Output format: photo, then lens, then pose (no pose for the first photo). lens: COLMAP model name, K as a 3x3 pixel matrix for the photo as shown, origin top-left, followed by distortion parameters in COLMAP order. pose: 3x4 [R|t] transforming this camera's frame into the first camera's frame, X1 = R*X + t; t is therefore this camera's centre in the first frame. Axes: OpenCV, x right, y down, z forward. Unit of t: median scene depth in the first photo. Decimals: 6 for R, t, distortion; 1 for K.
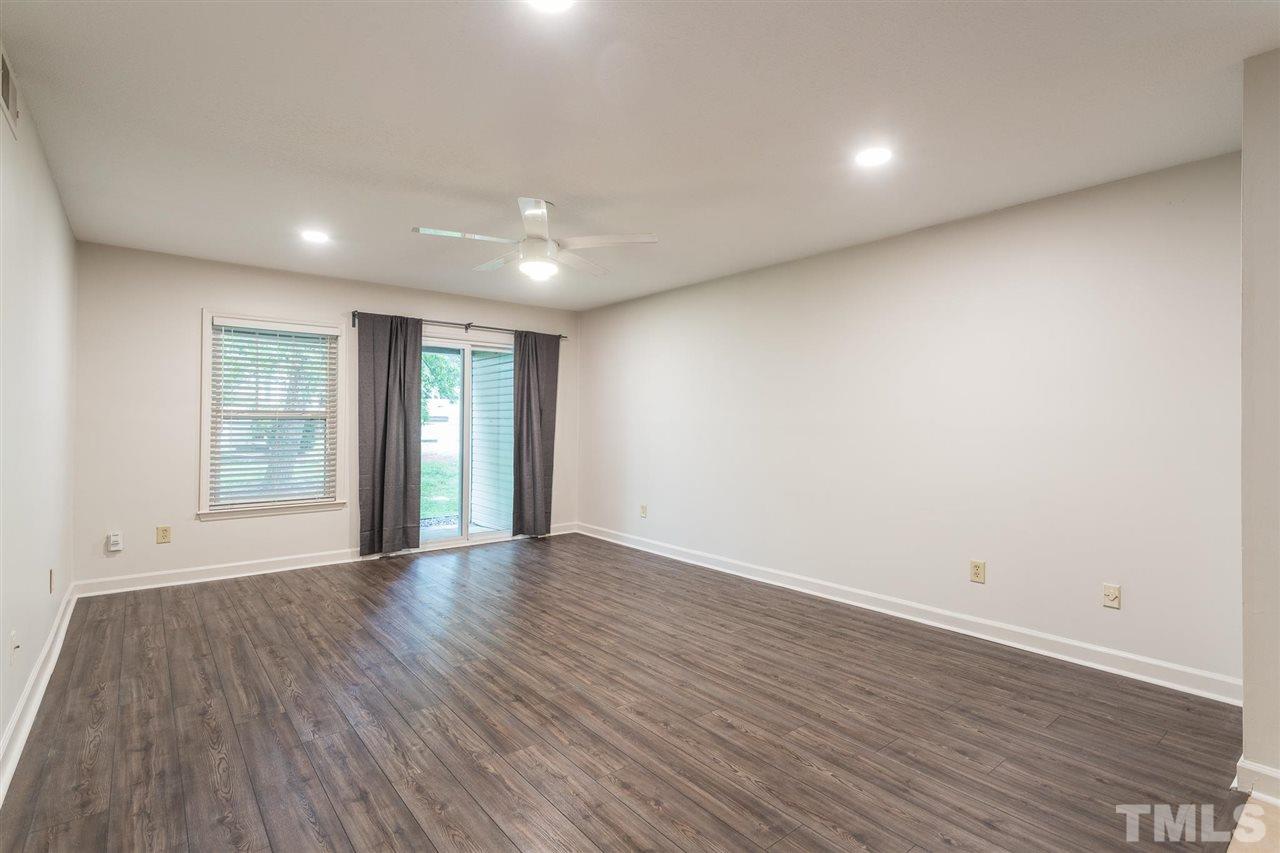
lens RADIAL K [[614.9, 0, 642.7], [0, 614.9, 417.7], [0, 0, 1]] dist [0.002122, 0.001129]
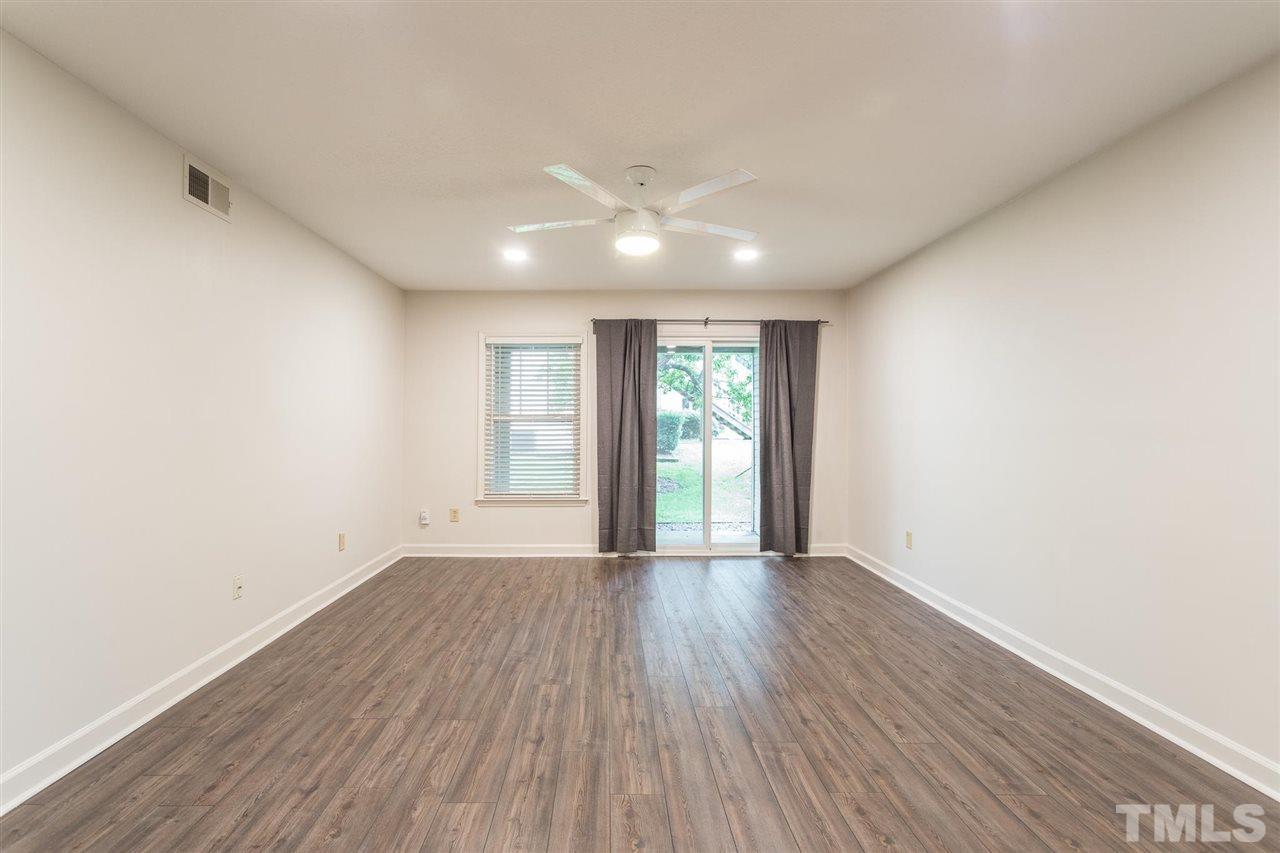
lens RADIAL K [[614.9, 0, 600.6], [0, 614.9, 421.3], [0, 0, 1]] dist [0.002122, 0.001129]
pose [[0.770547, -0.008580, -0.637326, 0.263563], [0.009914, 0.999950, -0.001476, 0.004373], [0.637307, -0.005181, 0.770593, 0.241634]]
